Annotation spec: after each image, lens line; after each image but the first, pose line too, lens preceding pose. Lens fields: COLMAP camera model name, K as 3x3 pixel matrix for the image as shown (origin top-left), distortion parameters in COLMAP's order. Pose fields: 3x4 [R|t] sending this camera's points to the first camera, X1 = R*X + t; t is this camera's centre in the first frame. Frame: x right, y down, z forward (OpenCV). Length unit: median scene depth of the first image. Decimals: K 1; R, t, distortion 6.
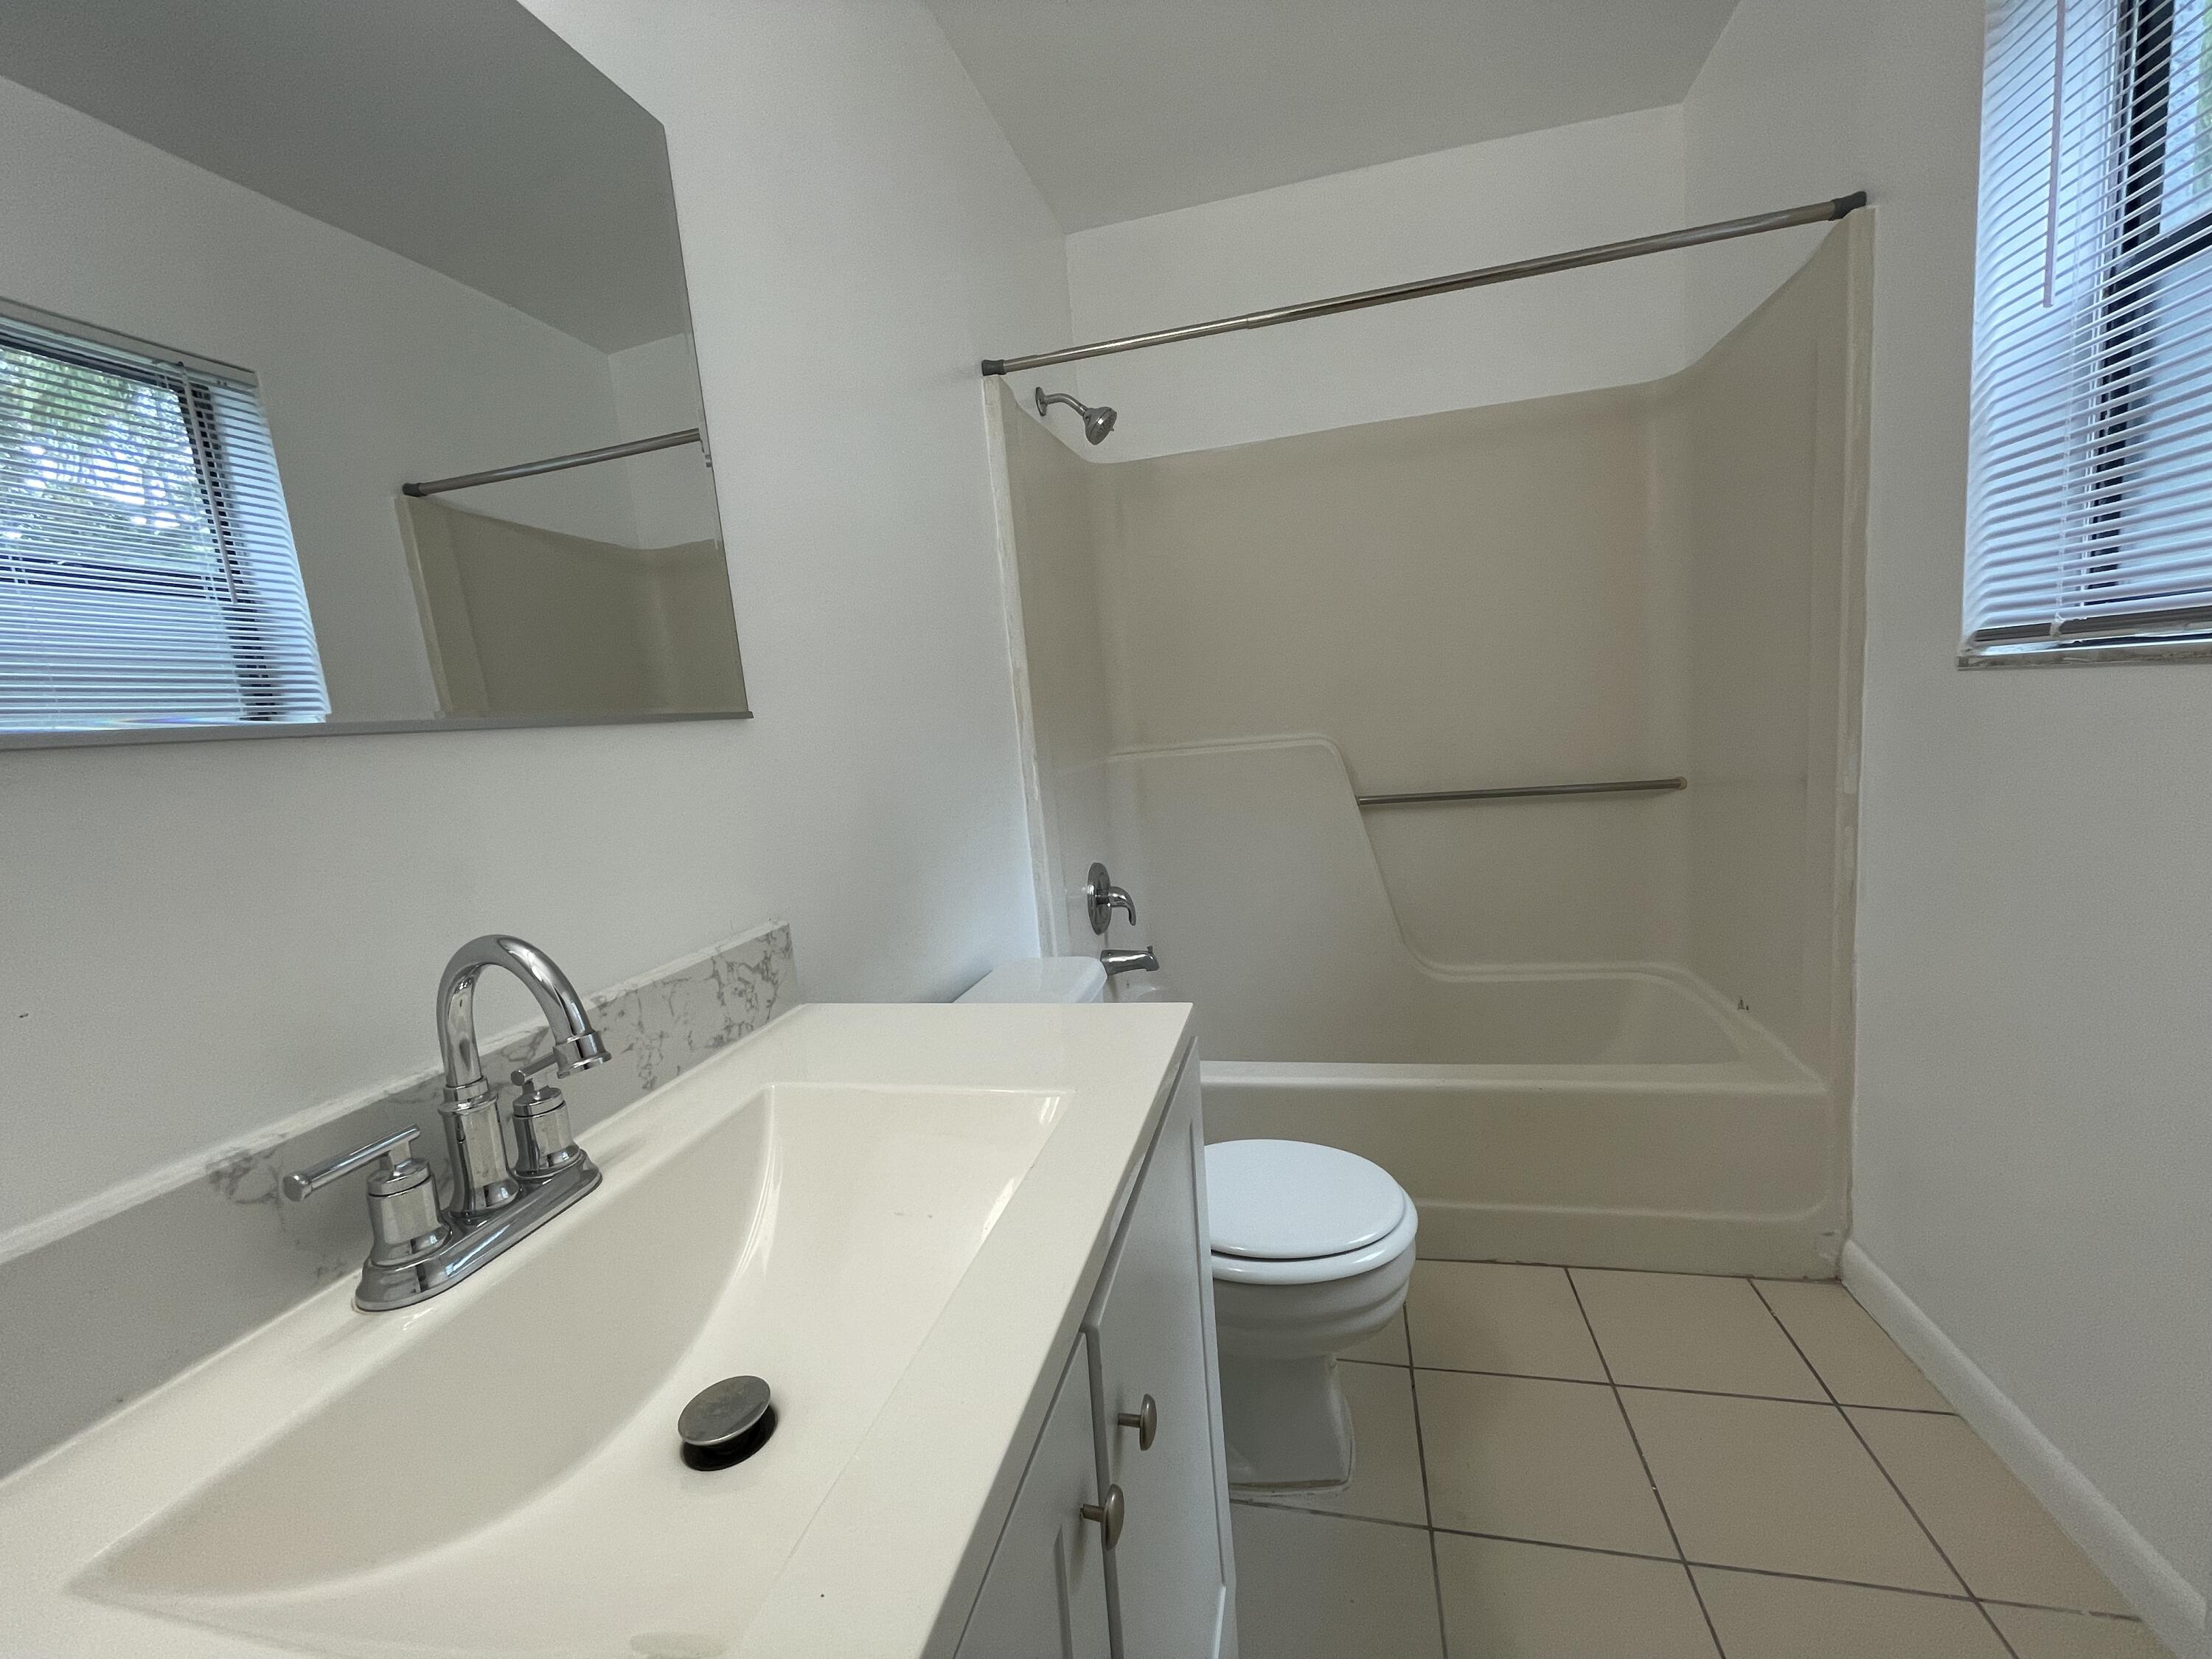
lens RADIAL K [[897.5, 0, 1106.0], [0, 897.5, 829.5], [0, 0, 1]] dist [-0.002244, -0.000002]
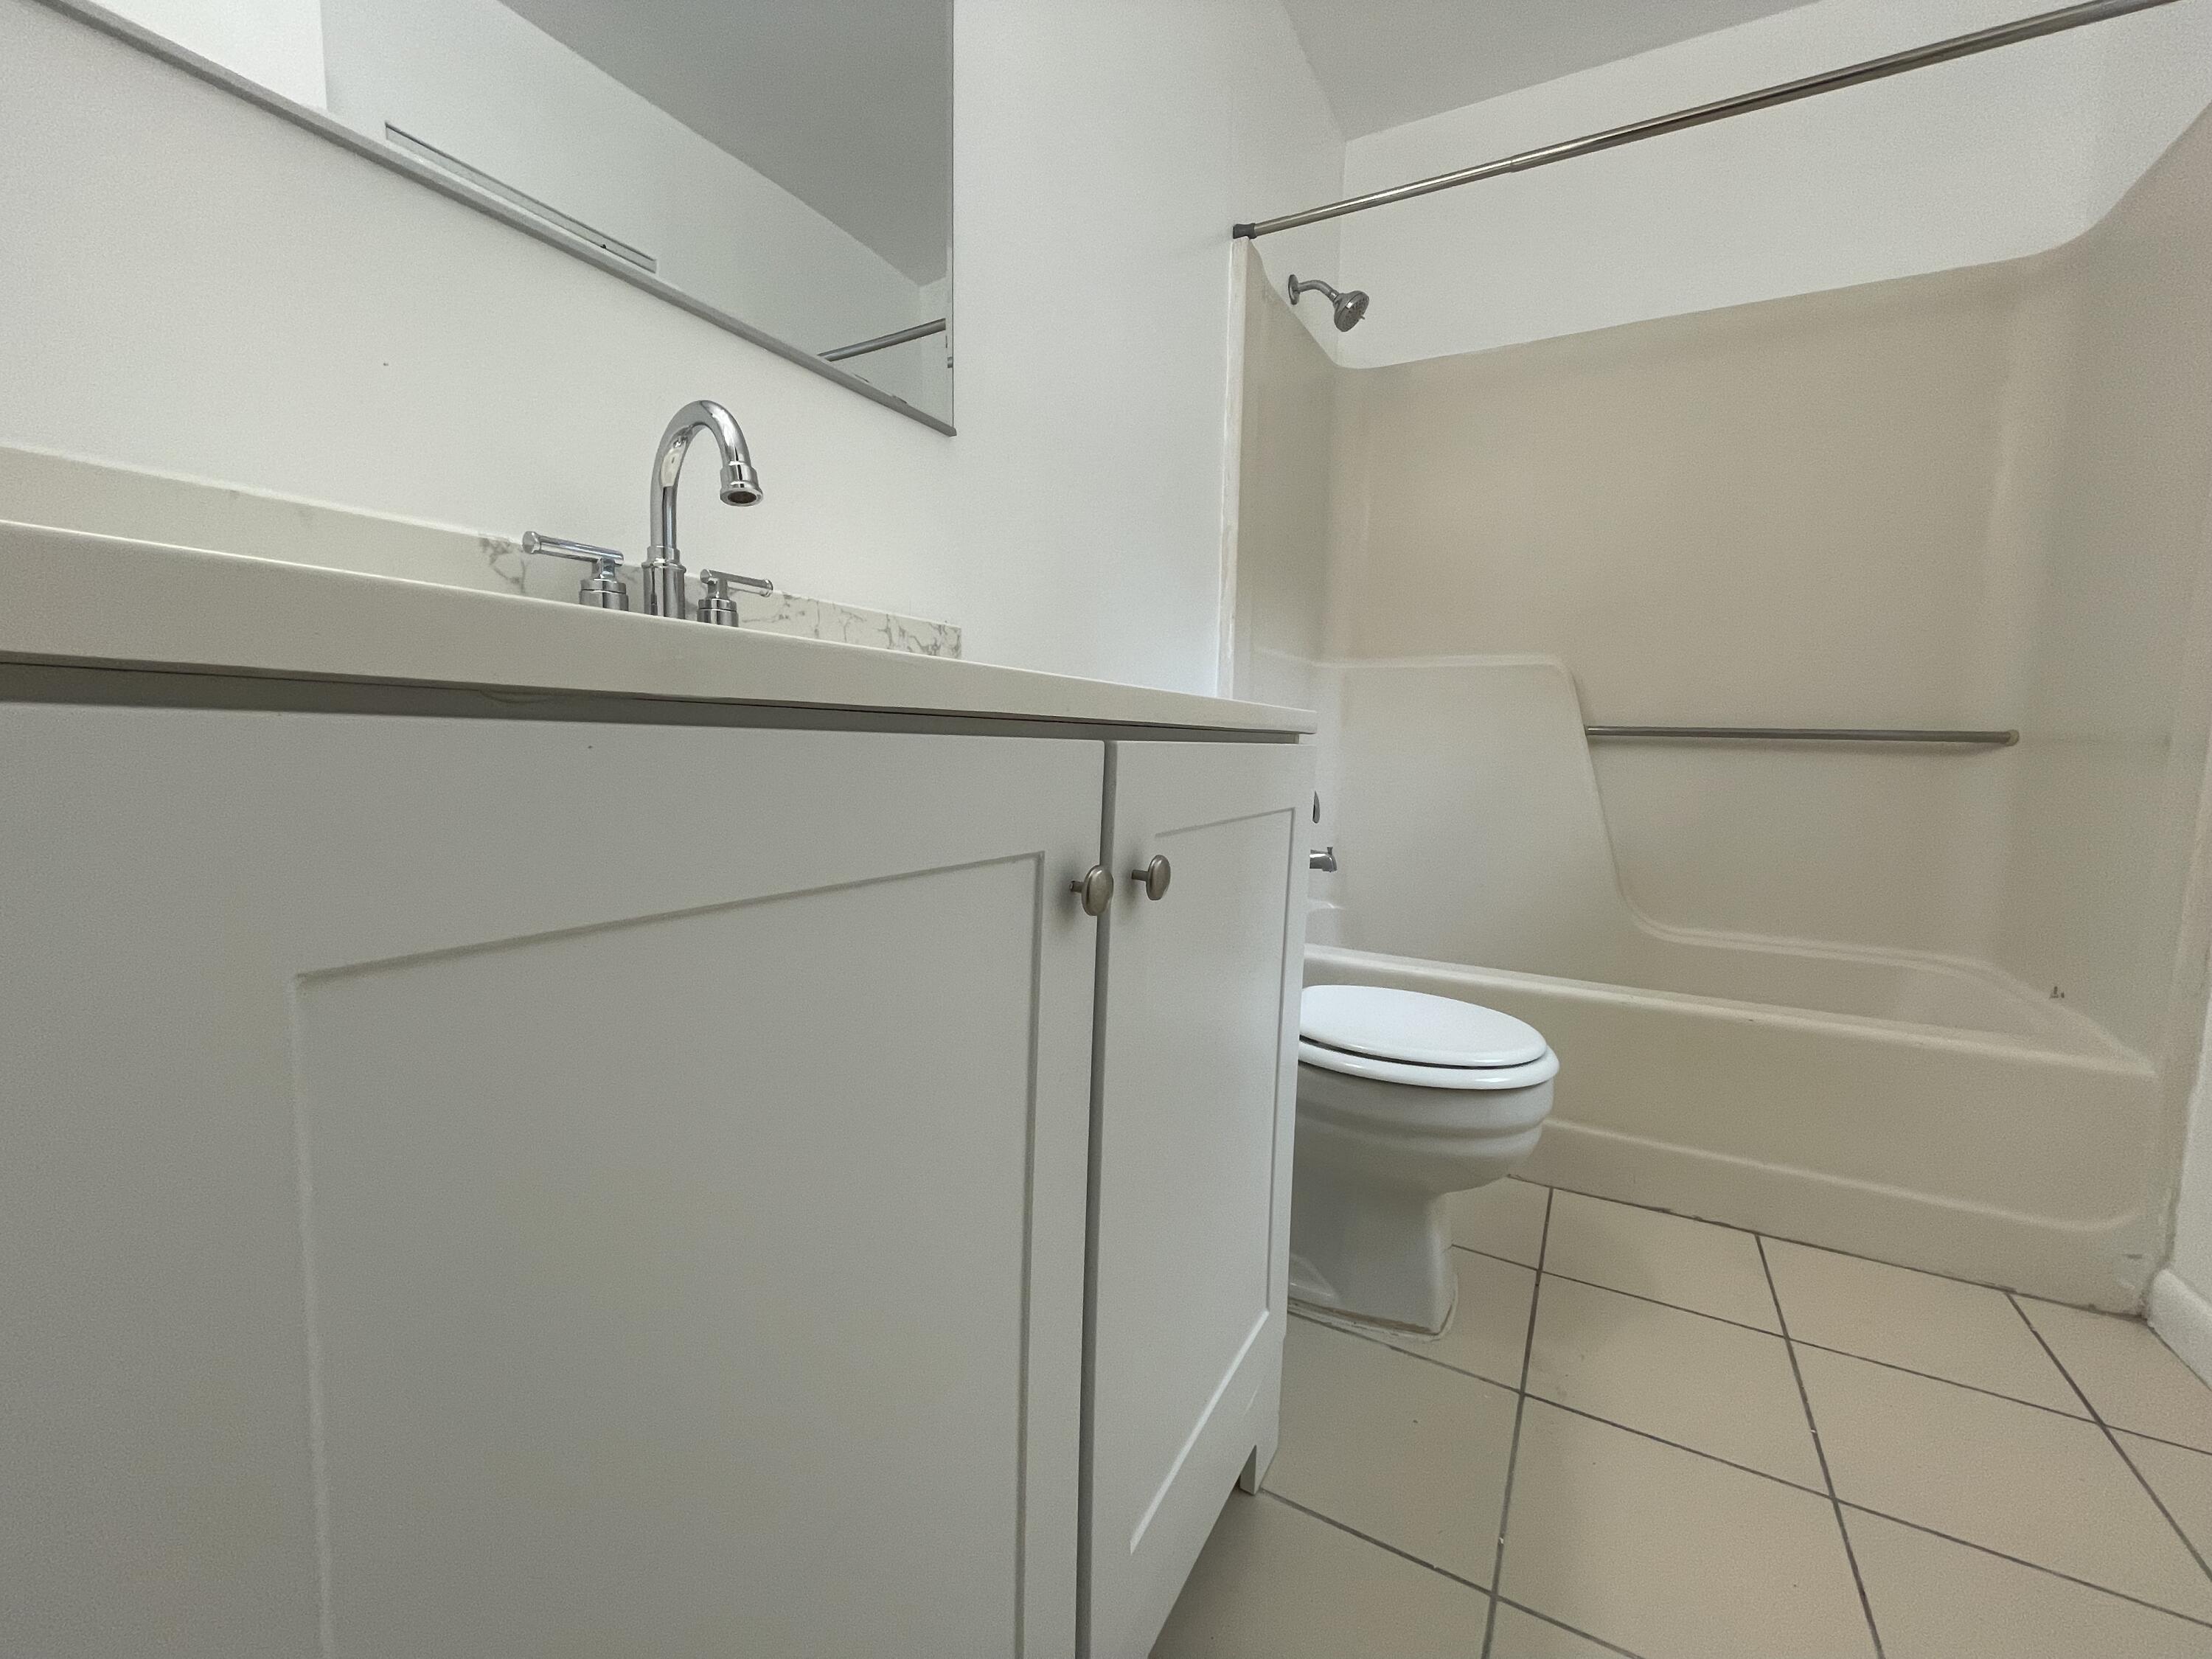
lens RADIAL K [[897.5, 0, 1106.0], [0, 897.5, 829.5], [0, 0, 1]] dist [-0.002244, -0.000002]
pose [[0.957941, 0.135809, -0.252794, 0.075850], [-0.141459, 0.989935, -0.004220, 0.191989], [0.249676, 0.039802, 0.967511, -0.008239]]
